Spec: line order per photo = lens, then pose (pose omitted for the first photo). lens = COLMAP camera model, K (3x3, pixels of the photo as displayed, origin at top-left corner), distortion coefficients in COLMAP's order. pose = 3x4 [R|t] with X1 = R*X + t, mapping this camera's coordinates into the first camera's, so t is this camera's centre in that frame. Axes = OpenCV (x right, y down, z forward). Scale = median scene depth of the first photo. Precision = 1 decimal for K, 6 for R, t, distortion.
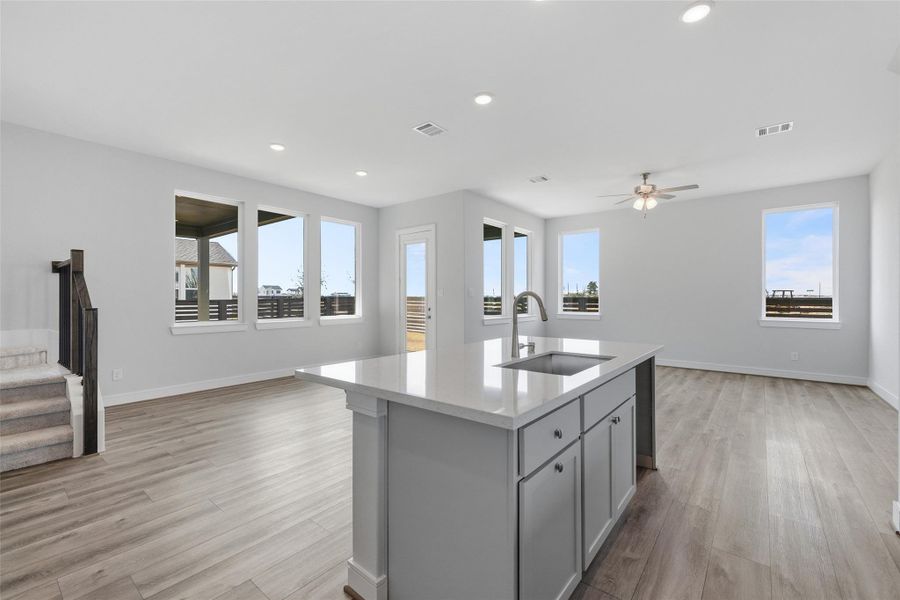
lens RADIAL K [[383.3, 0, 450.0], [0, 383.3, 300.0], [0, 0, 1]] dist [0.003135, 0.000354]
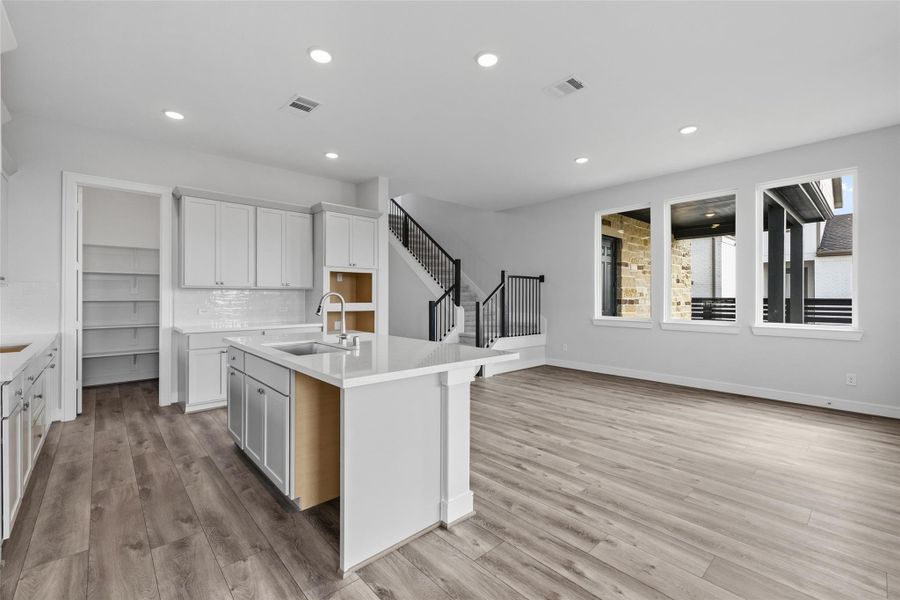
lens RADIAL K [[387.5, 0, 448.8], [0, 387.5, 296.6], [0, 0, 1]] dist [0.003255, 0.000524]
pose [[-0.156436, 0.001020, -0.987688, 0.495493], [-0.005348, 0.999984, 0.001879, -0.004058], [0.987674, 0.005576, -0.156428, 0.555310]]
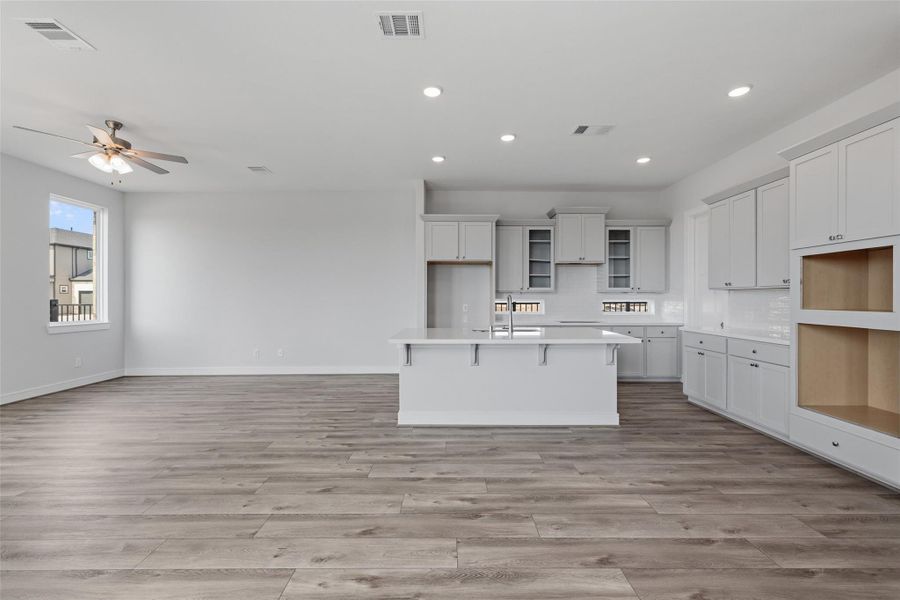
lens RADIAL K [[382.7, 0, 451.2], [0, 382.7, 297.8], [0, 0, 1]] dist [0.002784, 0.000051]
pose [[-0.633727, 0.002506, 0.773553, -0.362346], [0.005079, 0.999987, 0.000921, -0.004671], [-0.773540, 0.004513, -0.633731, 0.832227]]
